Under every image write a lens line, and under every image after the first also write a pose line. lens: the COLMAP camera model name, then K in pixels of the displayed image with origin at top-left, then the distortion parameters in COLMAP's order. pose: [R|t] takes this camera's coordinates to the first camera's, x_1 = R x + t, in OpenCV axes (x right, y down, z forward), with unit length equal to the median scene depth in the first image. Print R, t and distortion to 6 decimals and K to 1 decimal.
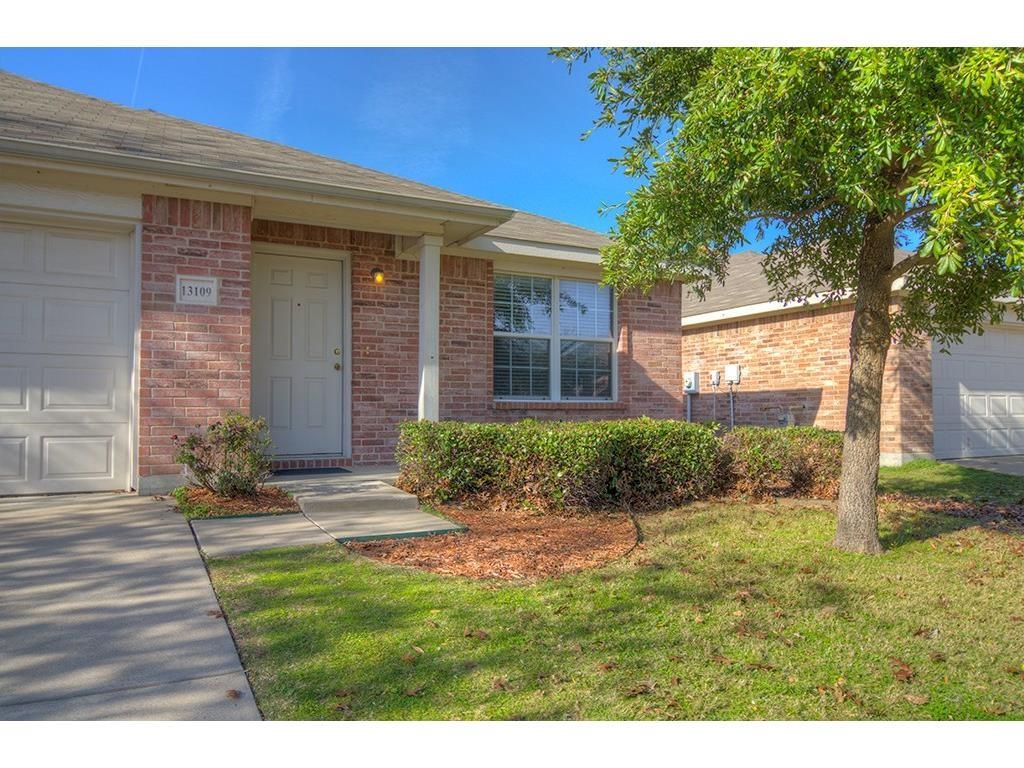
lens RADIAL K [[690.3, 0, 512.0], [0, 690.3, 384.0], [0, 0, 1]] dist [-0.001419, -0.000255]
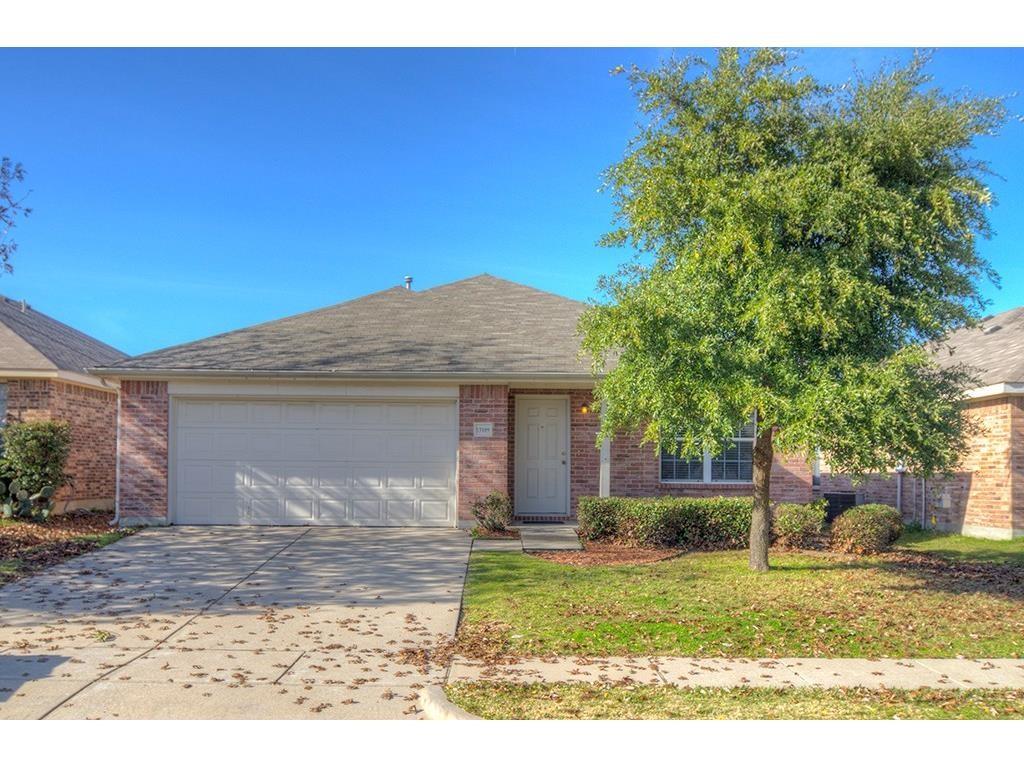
lens RADIAL K [[690.3, 0, 512.0], [0, 690.3, 384.0], [0, 0, 1]] dist [-0.001419, -0.000255]
pose [[0.889406, -0.052623, -0.454080, 0.547945], [0.010356, 0.995416, -0.095074, -0.073726], [0.457001, 0.079857, 0.885874, -0.772342]]
